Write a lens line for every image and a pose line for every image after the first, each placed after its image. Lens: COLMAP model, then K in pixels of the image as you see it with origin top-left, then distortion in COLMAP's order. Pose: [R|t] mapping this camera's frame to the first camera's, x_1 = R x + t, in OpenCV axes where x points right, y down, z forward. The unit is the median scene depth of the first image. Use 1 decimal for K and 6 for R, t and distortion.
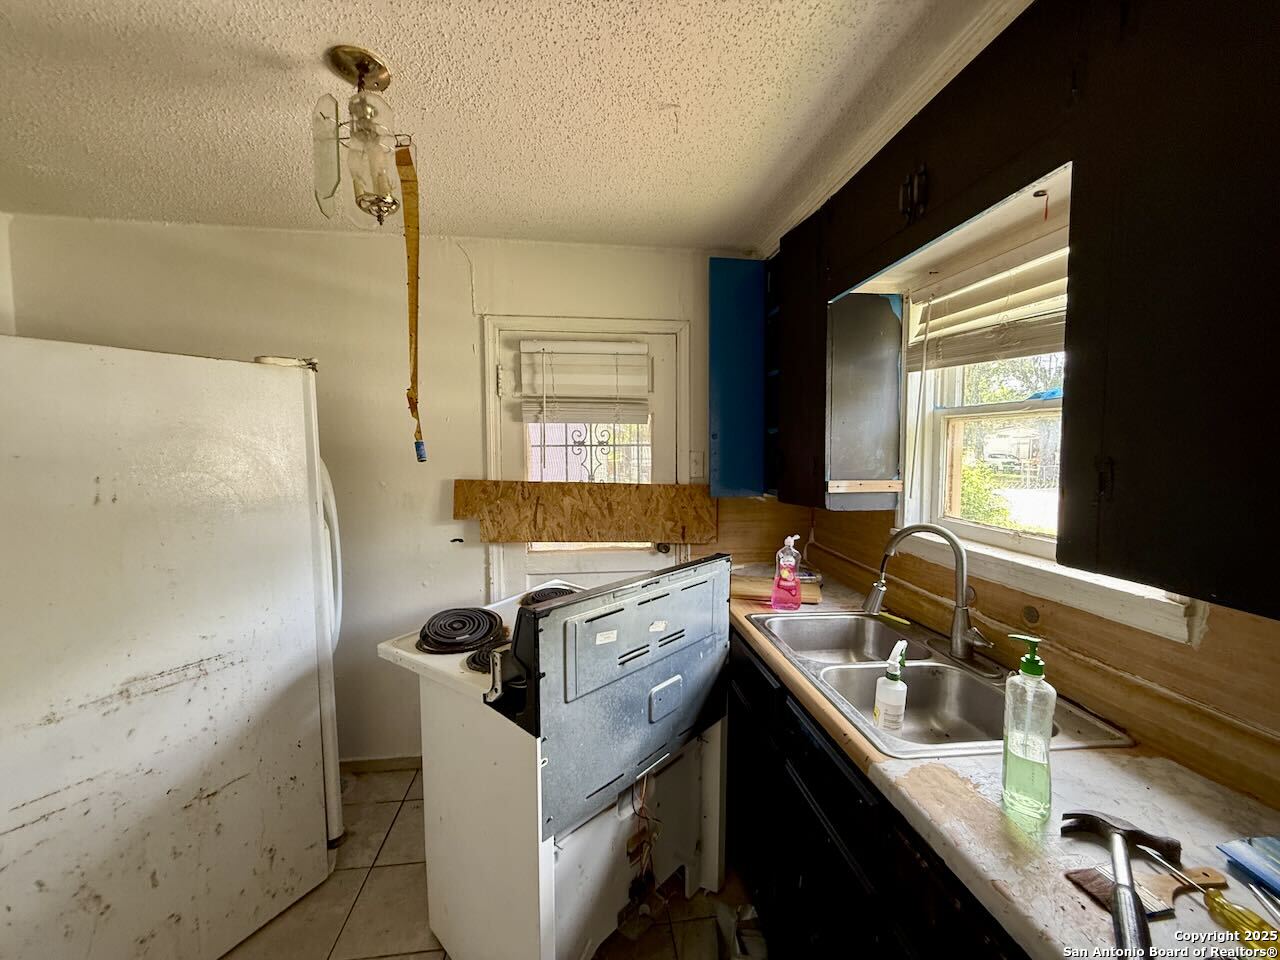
lens RADIAL K [[514.9, 0, 641.1], [0, 514.9, 480.0], [0, 0, 1]] dist [0.000326, 0.001299]
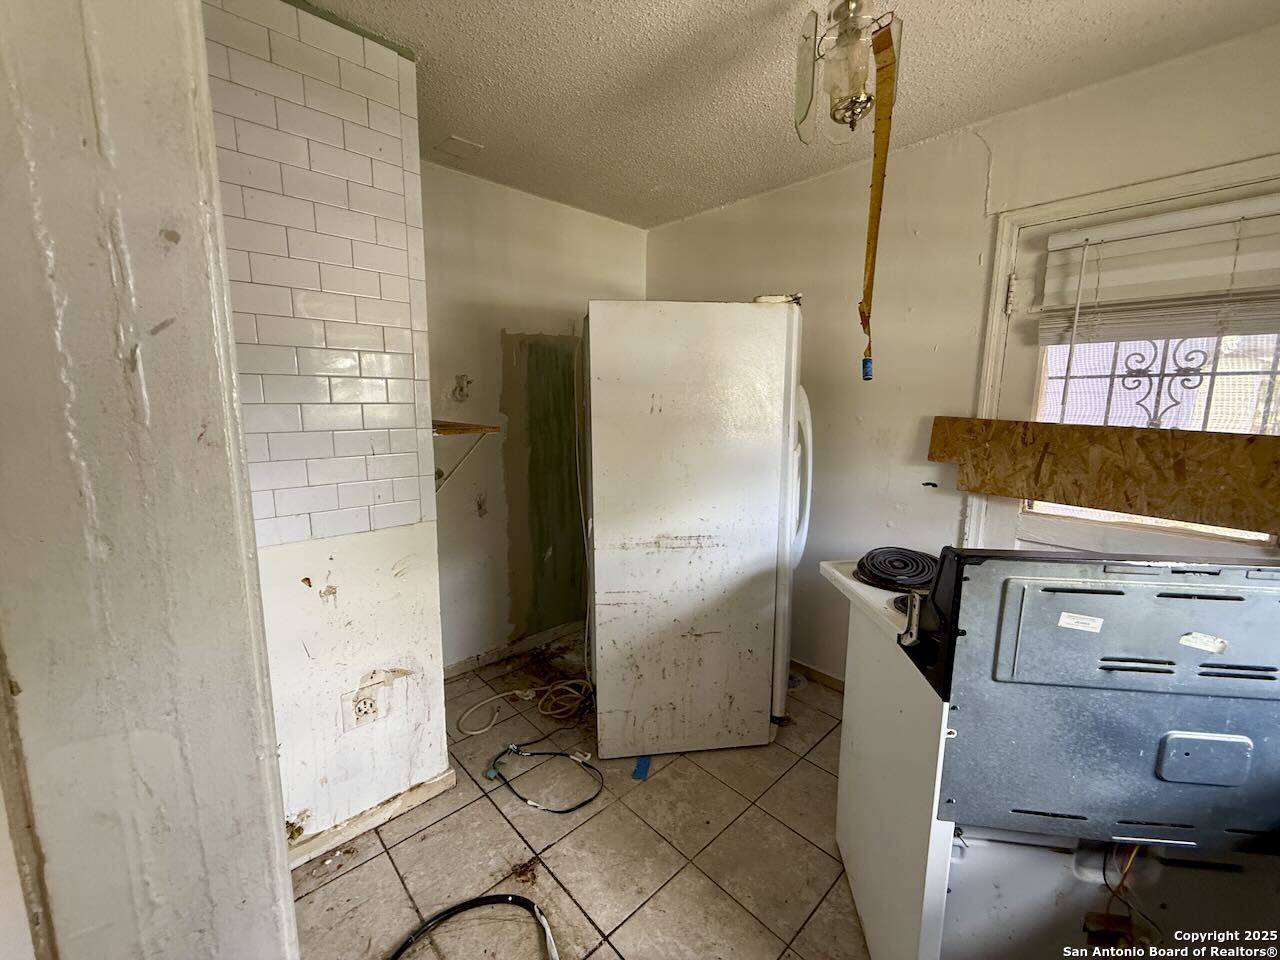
lens RADIAL K [[514.9, 0, 637.5], [0, 514.9, 480.5], [0, 0, 1]] dist [0.000326, 0.001299]
pose [[0.587459, 0.131576, -0.798486, 0.096735], [-0.061900, 0.991109, 0.117776, 0.055344], [0.806883, -0.019762, 0.590381, 0.077817]]
